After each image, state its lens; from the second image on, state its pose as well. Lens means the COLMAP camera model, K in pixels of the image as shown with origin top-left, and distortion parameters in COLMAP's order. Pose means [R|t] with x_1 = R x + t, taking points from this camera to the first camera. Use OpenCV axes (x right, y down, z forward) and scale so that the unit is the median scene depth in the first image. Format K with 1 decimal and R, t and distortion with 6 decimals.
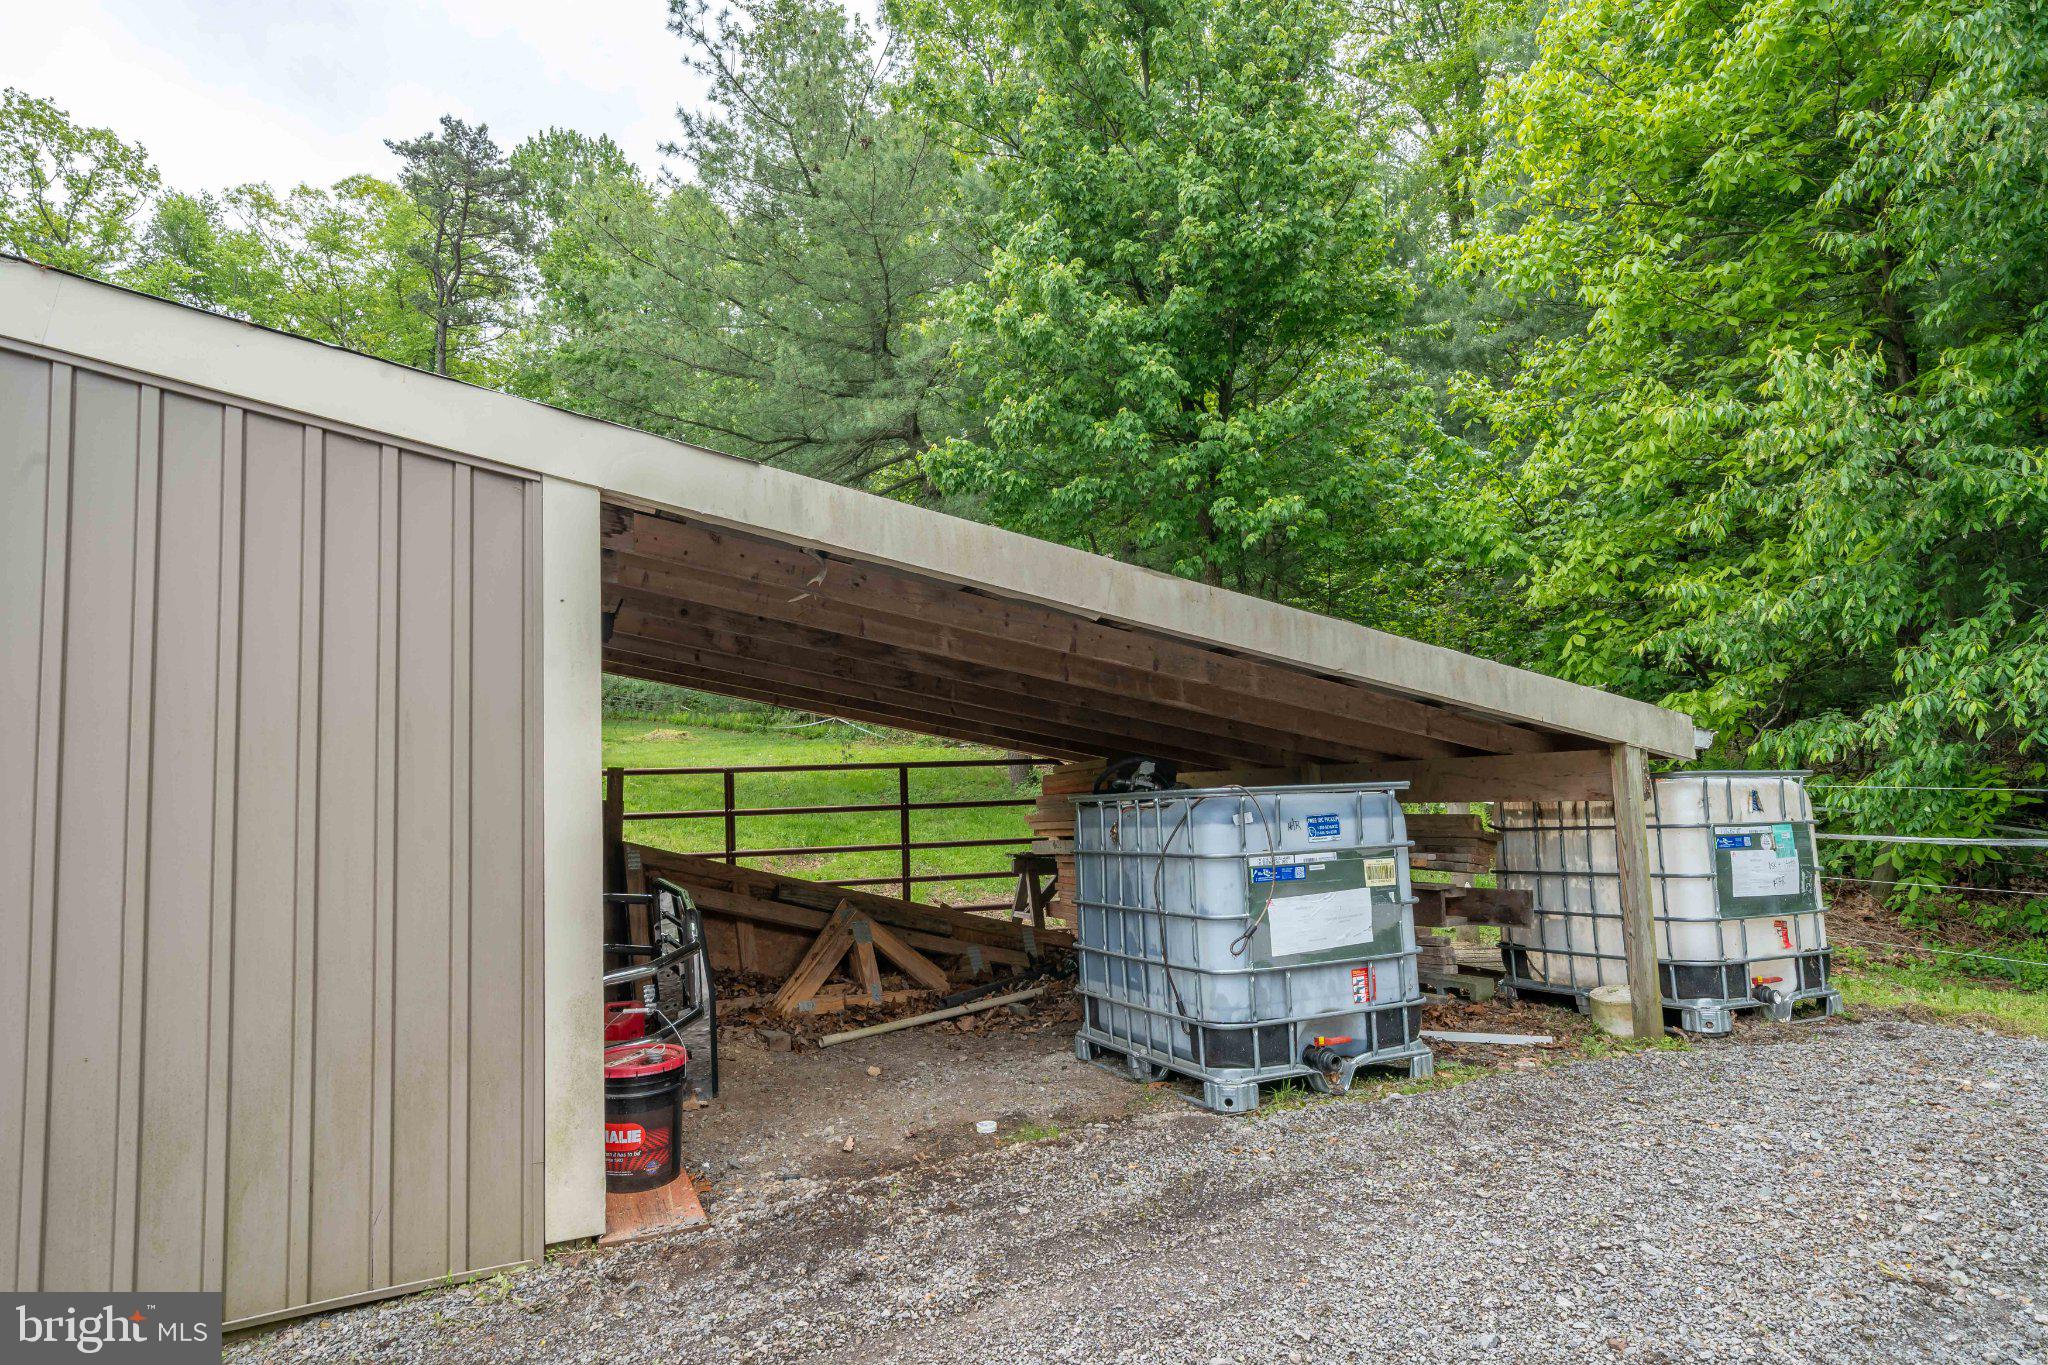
lens RADIAL K [[1183.1, 0, 1024.0], [0, 1183.1, 682.5], [0, 0, 1]] dist [0.001867, 0.001663]
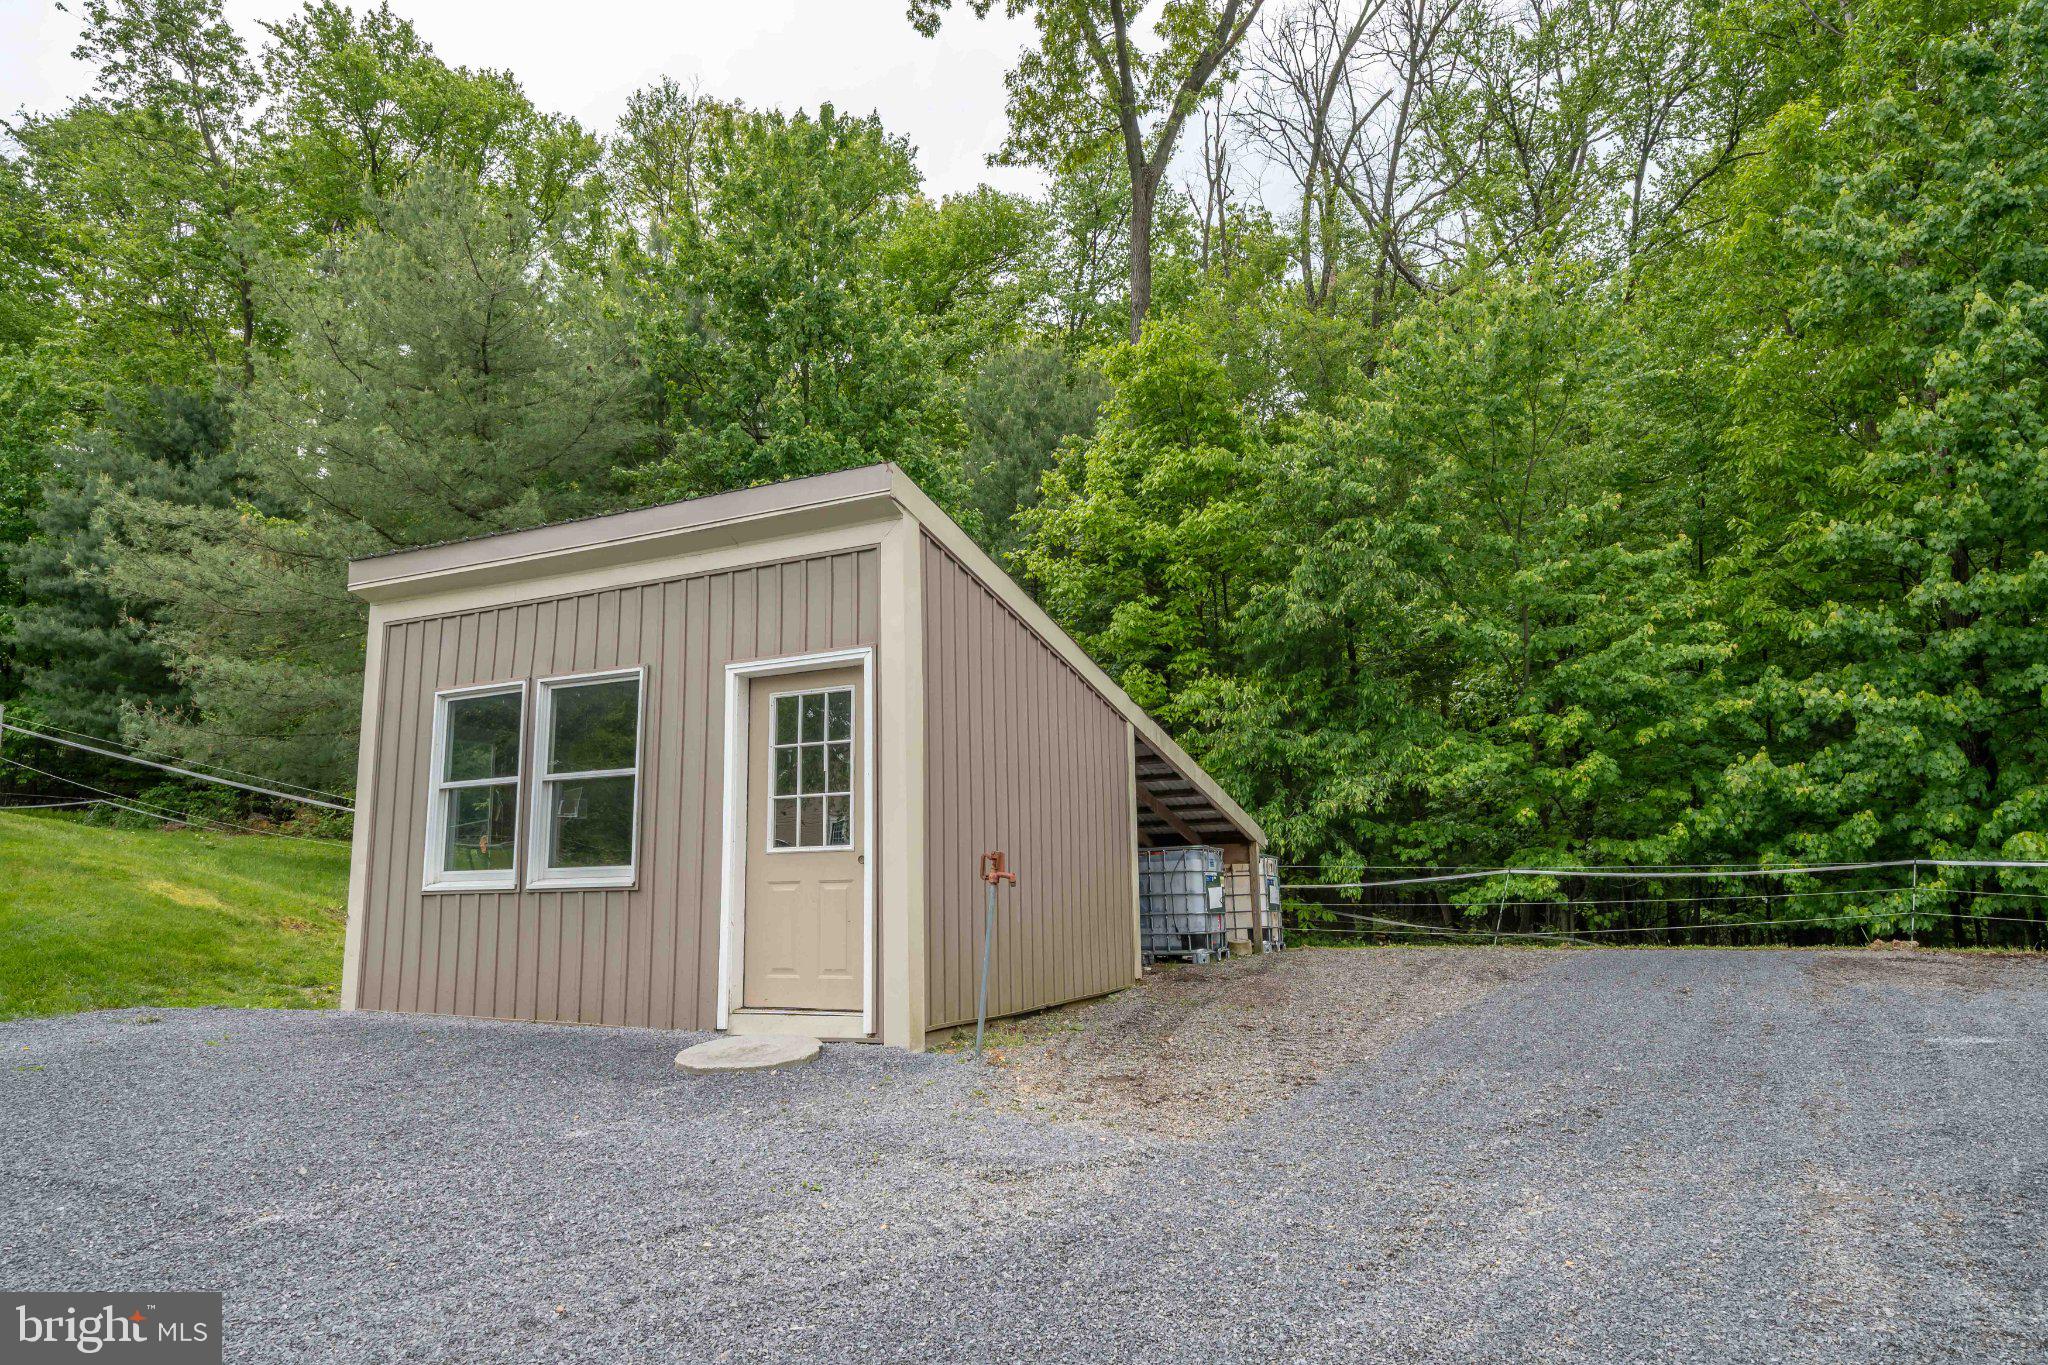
lens RADIAL K [[1183.1, 0, 1024.0], [0, 1183.1, 682.5], [0, 0, 1]] dist [0.001867, 0.001663]
pose [[0.762964, 0.141812, 0.630694, -1.878026], [-0.075433, 0.988507, -0.131013, 0.105496], [-0.642024, 0.052383, 0.764893, -0.818878]]
